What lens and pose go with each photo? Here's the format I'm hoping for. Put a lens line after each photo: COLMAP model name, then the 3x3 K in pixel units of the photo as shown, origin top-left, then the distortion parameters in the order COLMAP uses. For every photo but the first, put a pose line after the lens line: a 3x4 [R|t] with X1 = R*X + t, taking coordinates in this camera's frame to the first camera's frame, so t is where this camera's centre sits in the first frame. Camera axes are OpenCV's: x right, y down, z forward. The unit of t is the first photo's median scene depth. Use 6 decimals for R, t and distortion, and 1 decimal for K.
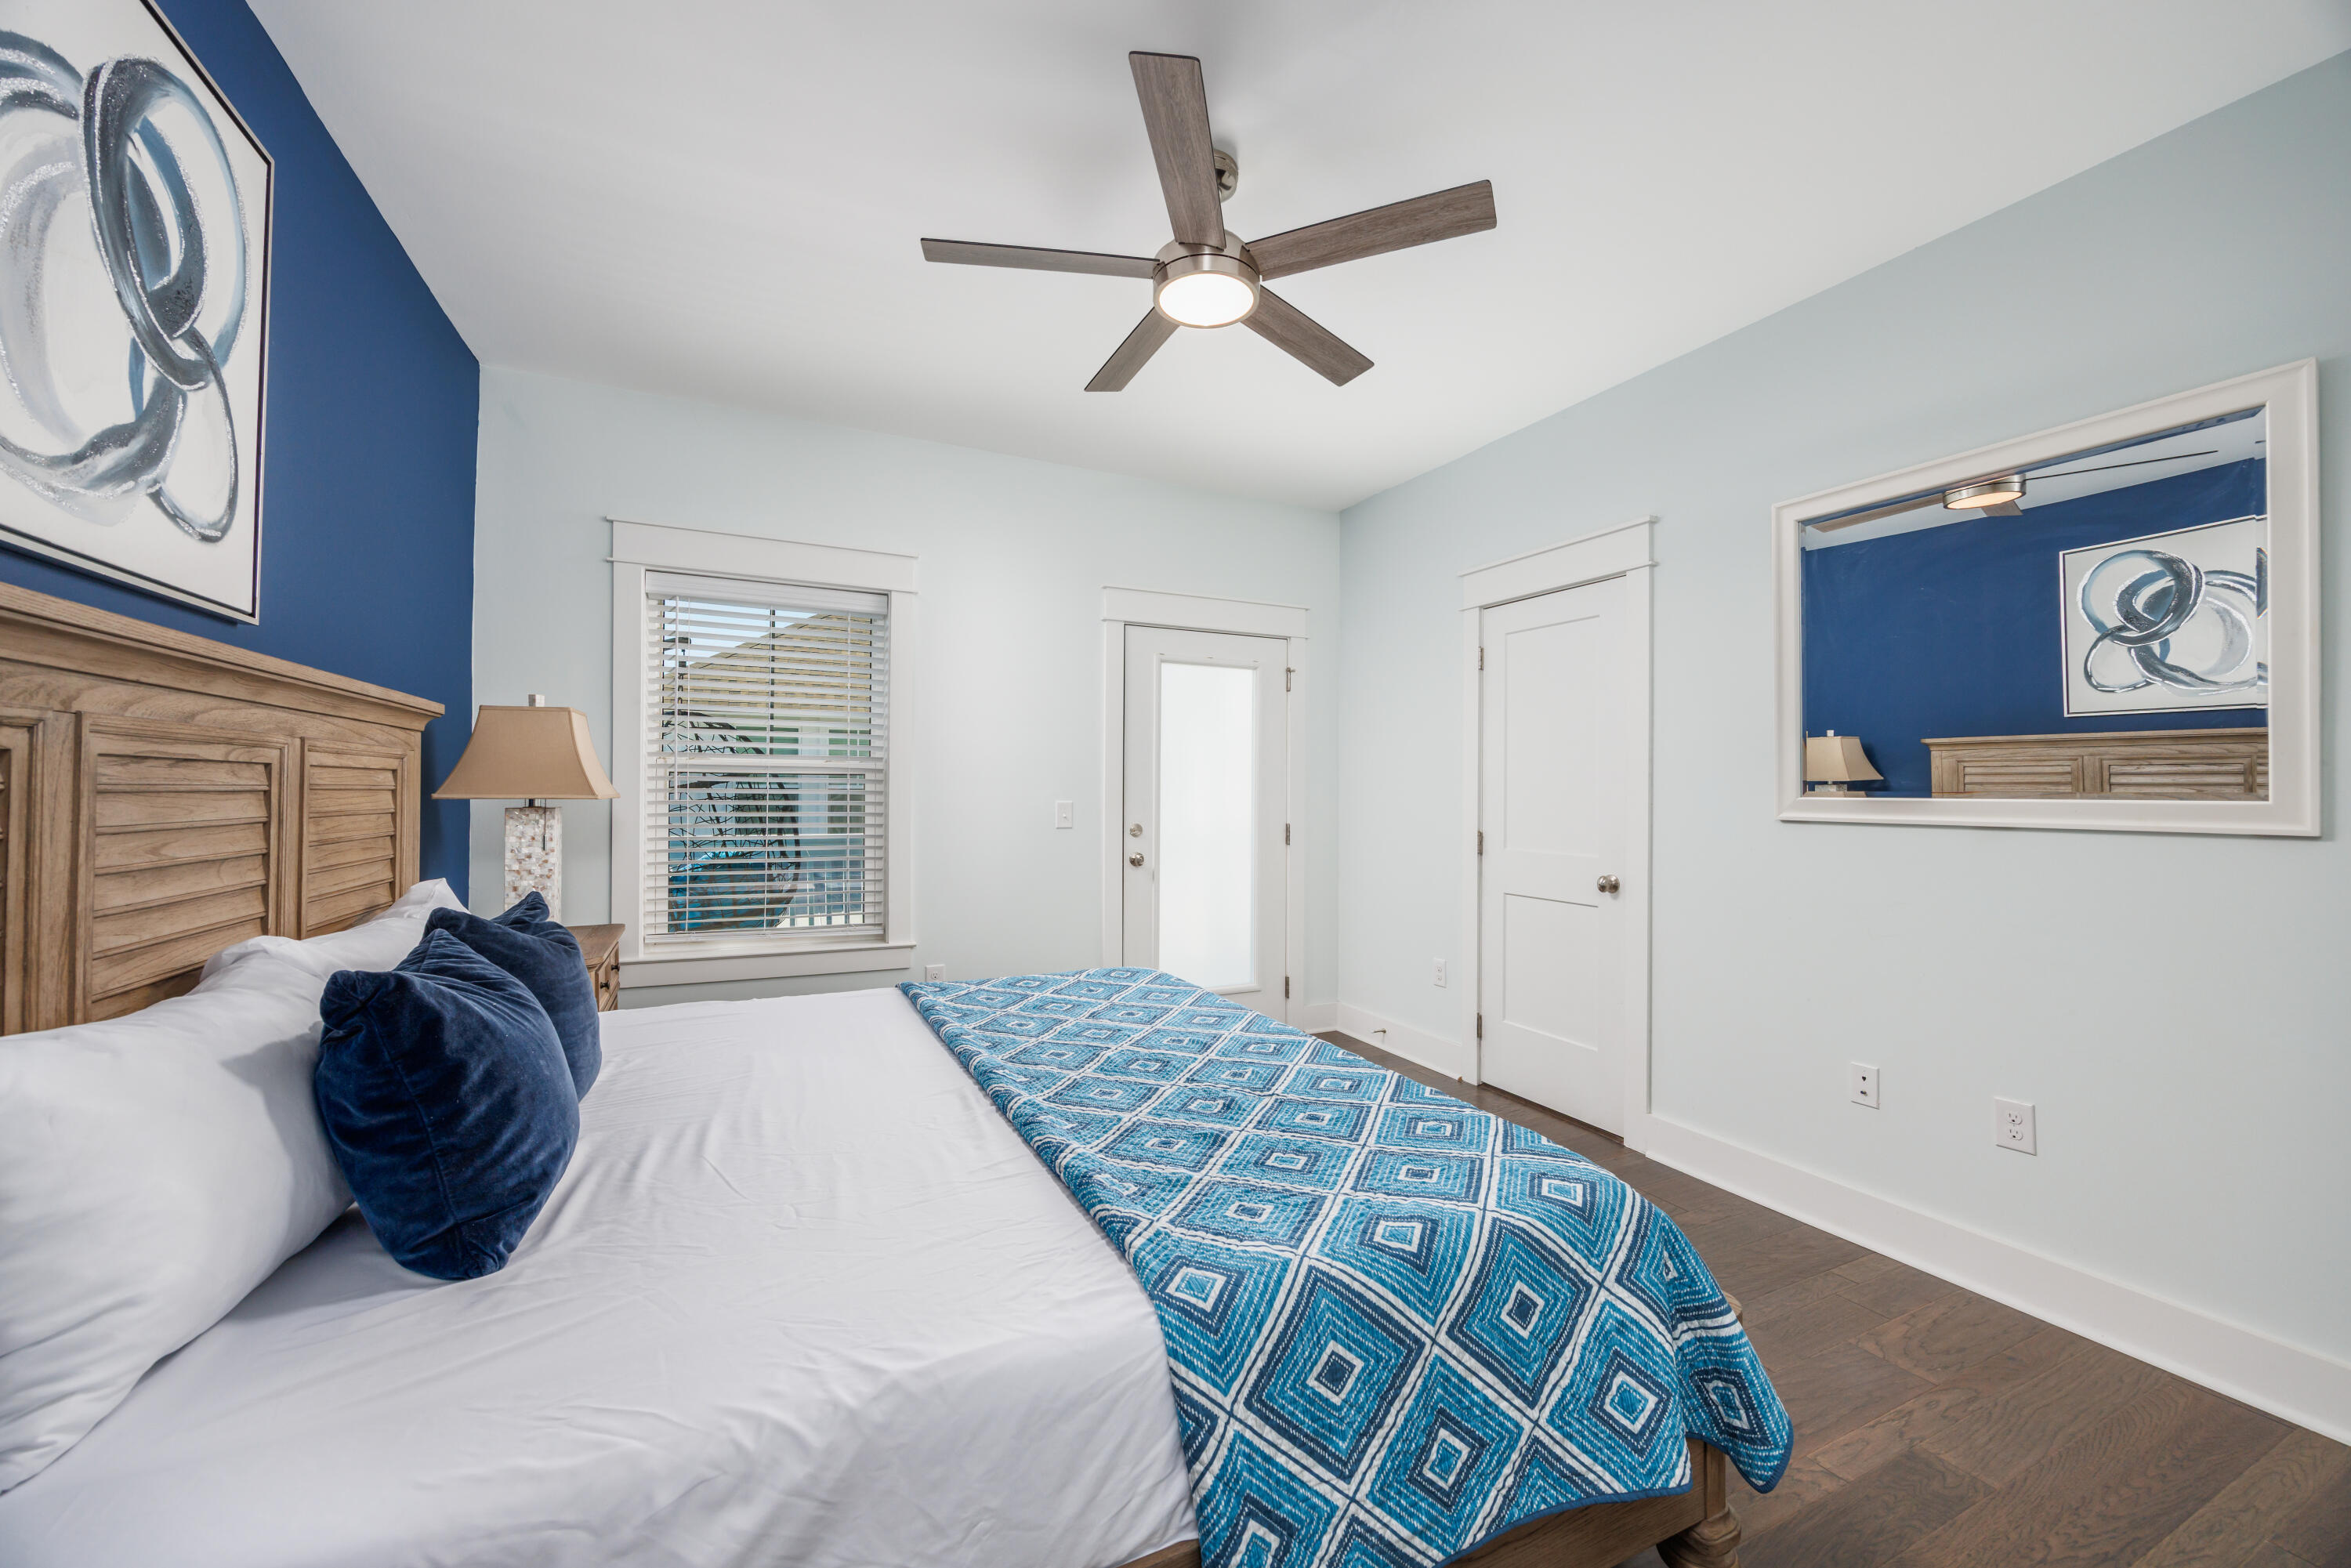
lens RADIAL K [[912.8, 0, 1183.4], [0, 912.8, 780.1], [0, 0, 1]] dist [-0.000471, 0.000049]
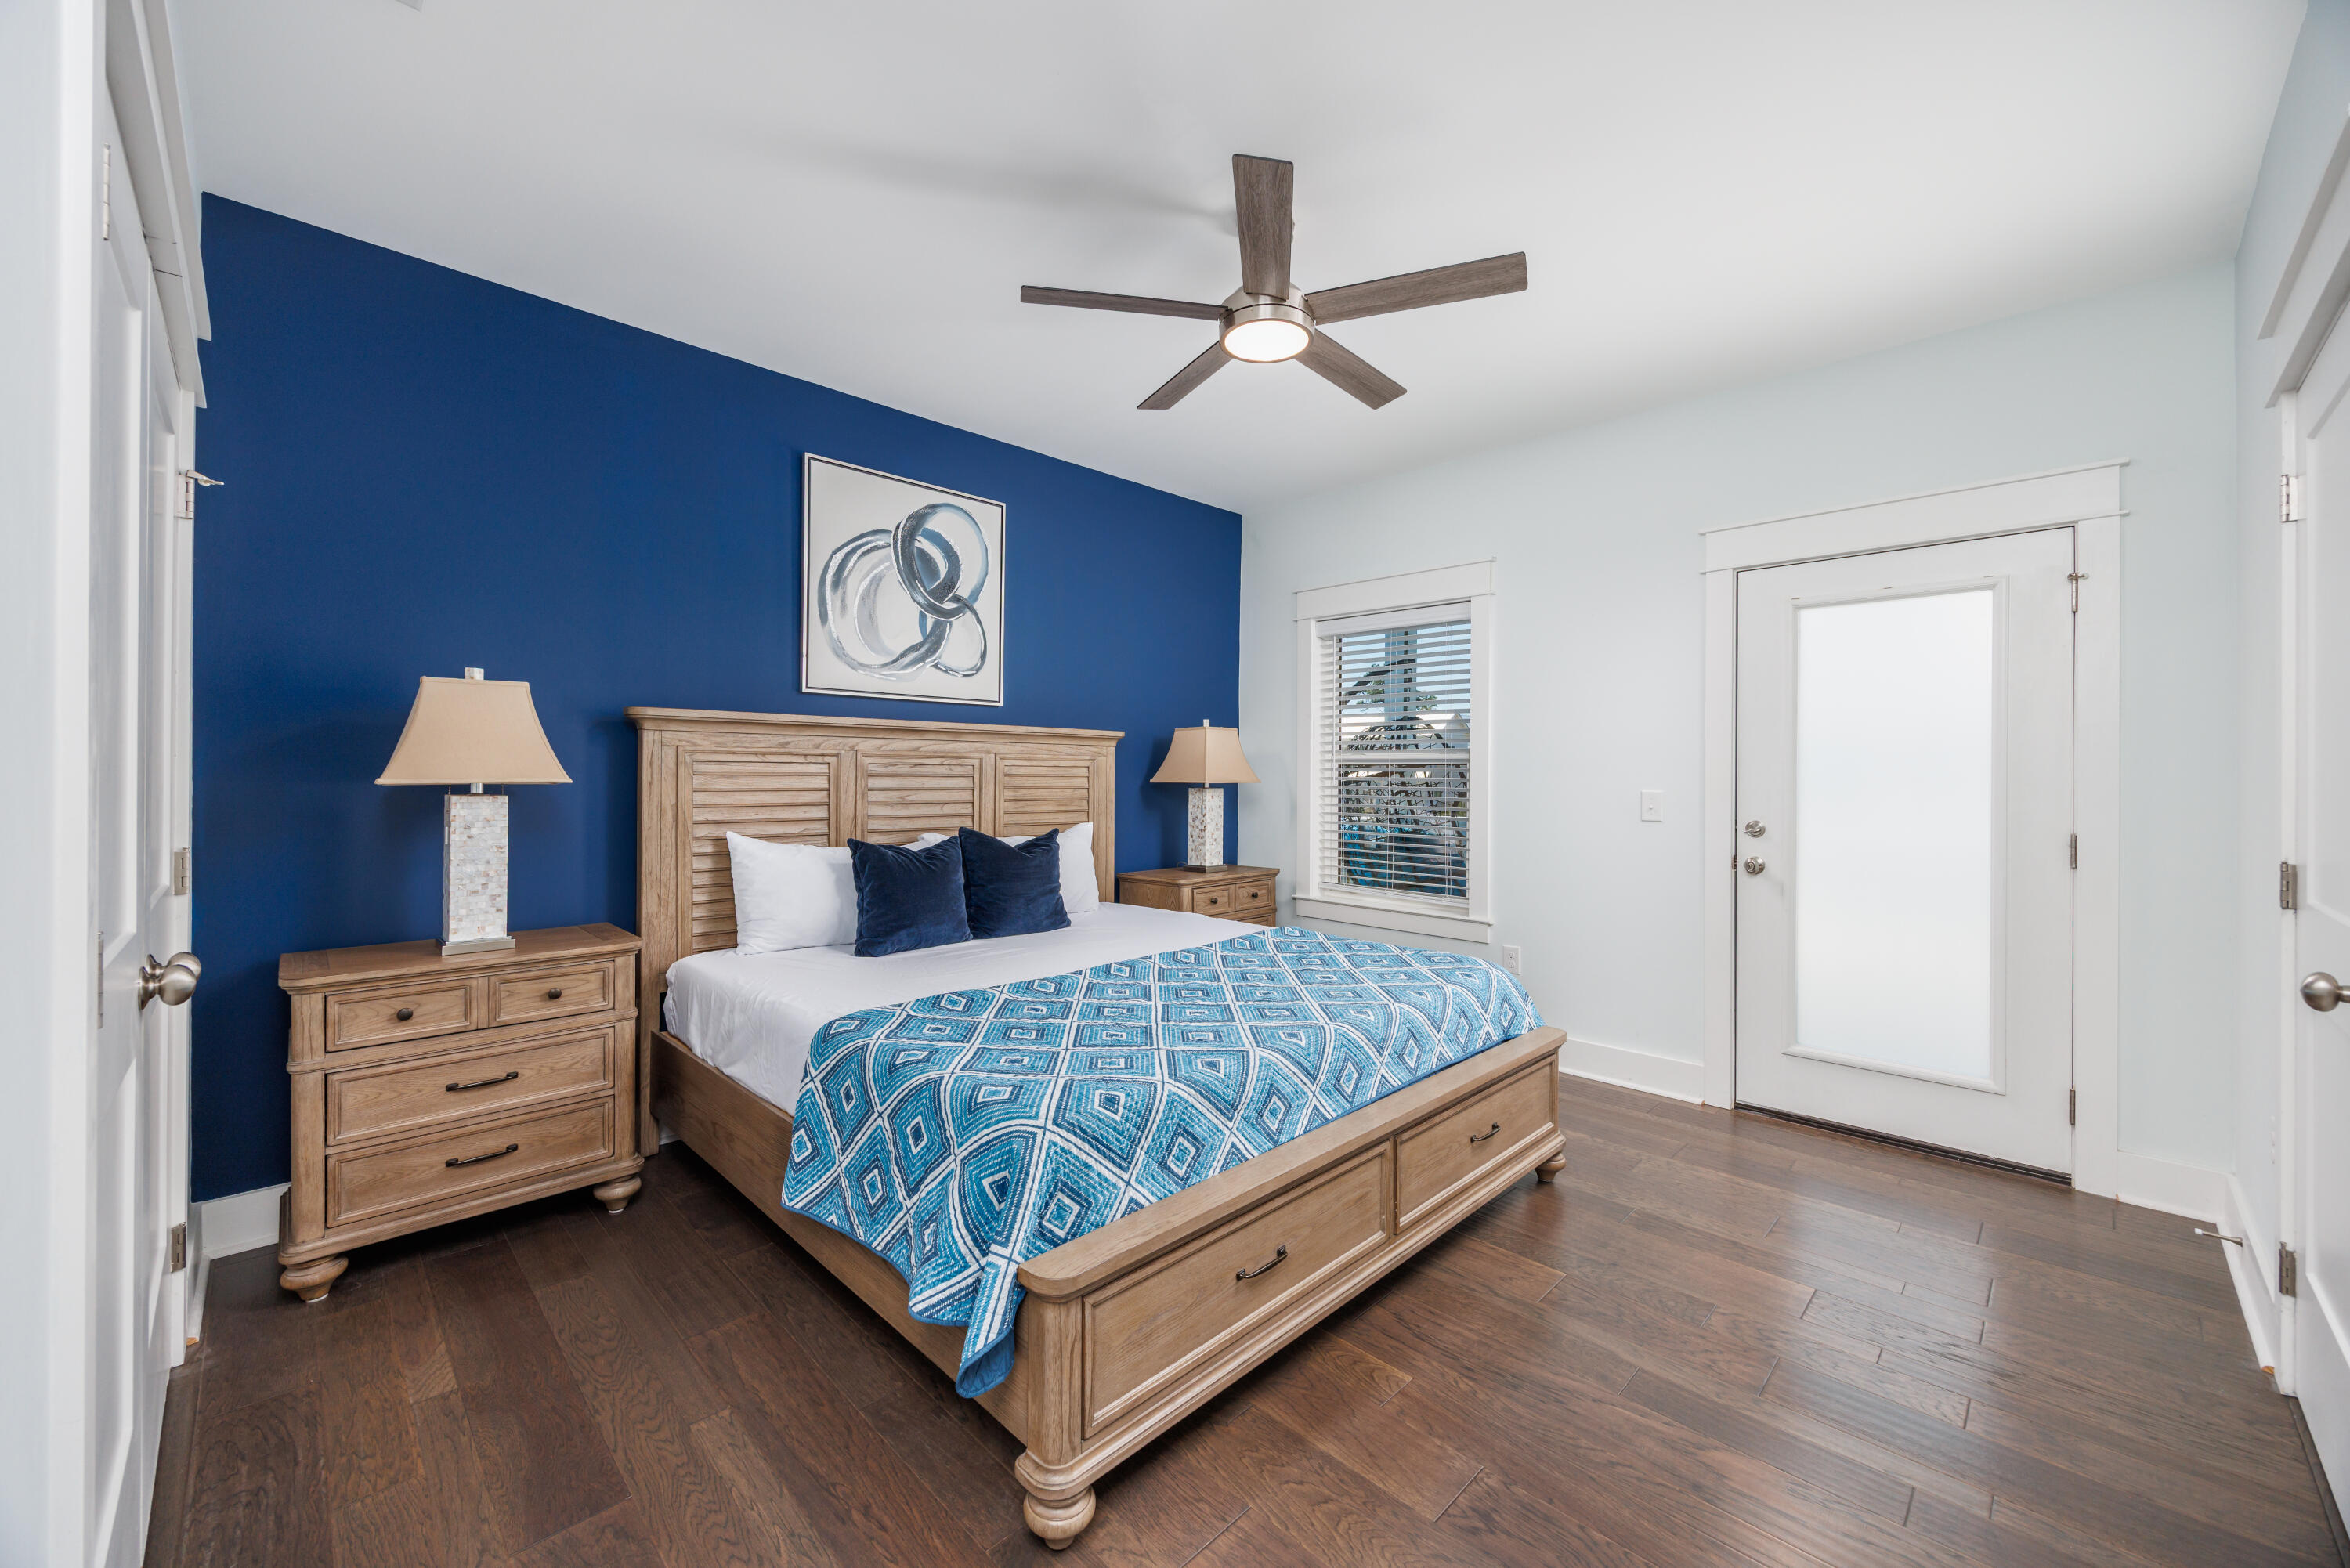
lens RADIAL K [[912.4, 0, 1166.5], [0, 912.4, 775.0], [0, 0, 1]] dist [-0.000471, 0.000049]
pose [[0.314341, -0.005825, -0.949292, 1.497363], [0.006744, 0.999970, -0.003902, 0.021490], [0.949286, -0.005175, 0.314371, 0.748536]]
